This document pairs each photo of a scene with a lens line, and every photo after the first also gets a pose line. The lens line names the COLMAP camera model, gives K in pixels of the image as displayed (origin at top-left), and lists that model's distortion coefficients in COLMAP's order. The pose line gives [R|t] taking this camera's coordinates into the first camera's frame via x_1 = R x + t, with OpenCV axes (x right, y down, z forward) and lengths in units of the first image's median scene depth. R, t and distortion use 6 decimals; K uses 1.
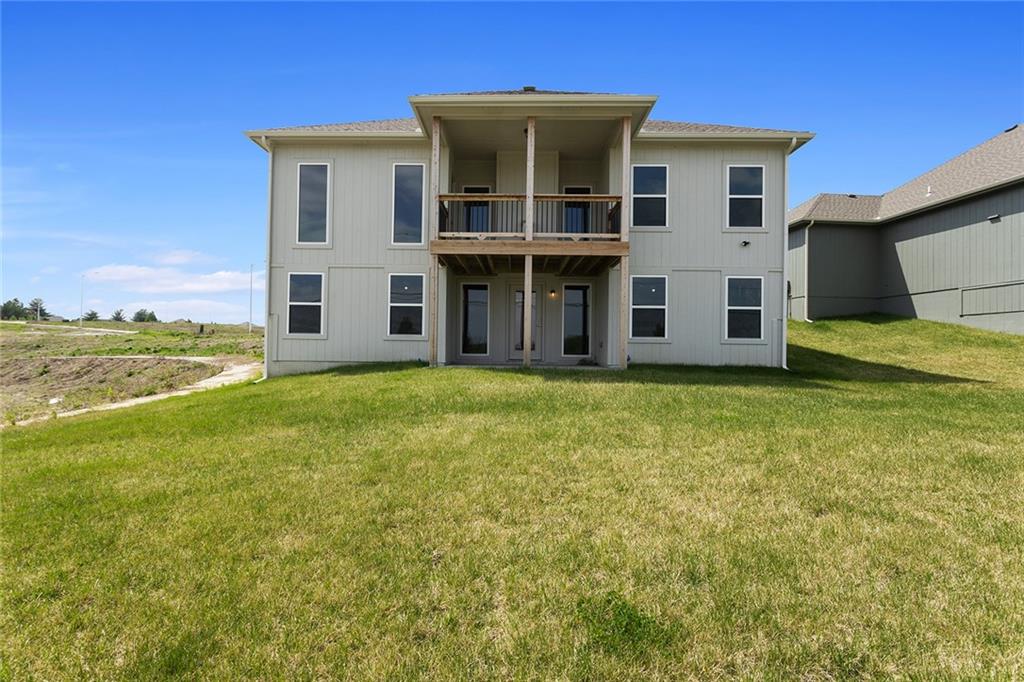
lens RADIAL K [[484.9, 0, 510.3], [0, 484.9, 344.6], [0, 0, 1]] dist [0.004472, 0.000517]
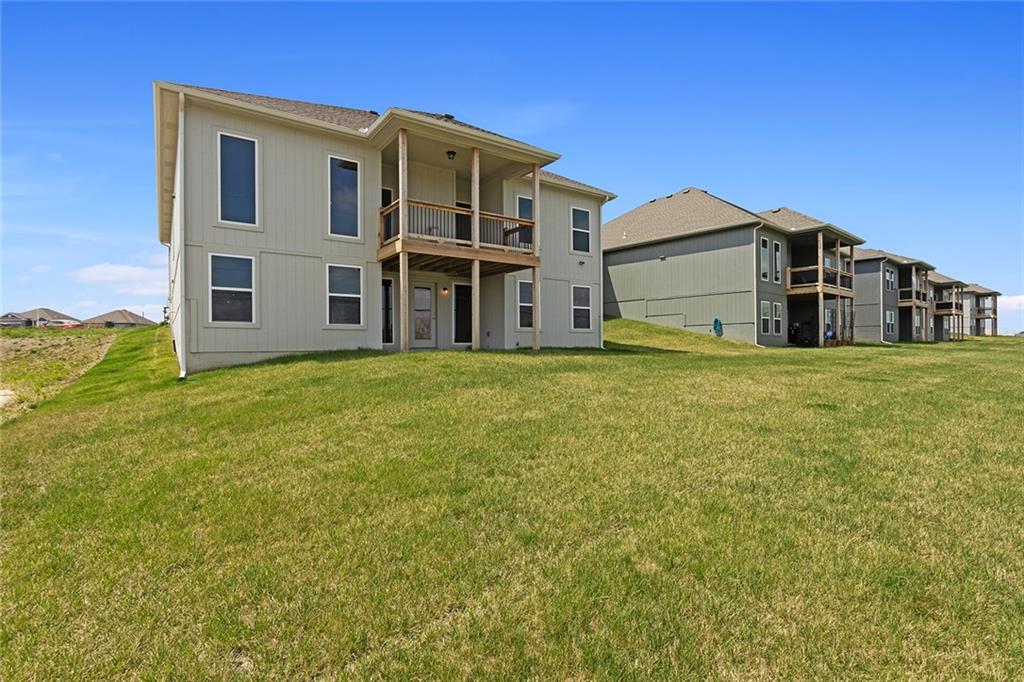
lens RADIAL K [[484.9, 0, 521.1], [0, 484.9, 339.7], [0, 0, 1]] dist [0.004472, 0.000517]
pose [[0.804893, -0.010628, 0.593325, -0.524570], [0.012199, 0.999925, 0.001362, 0.015671], [-0.593295, 0.006142, 0.804962, -0.051381]]
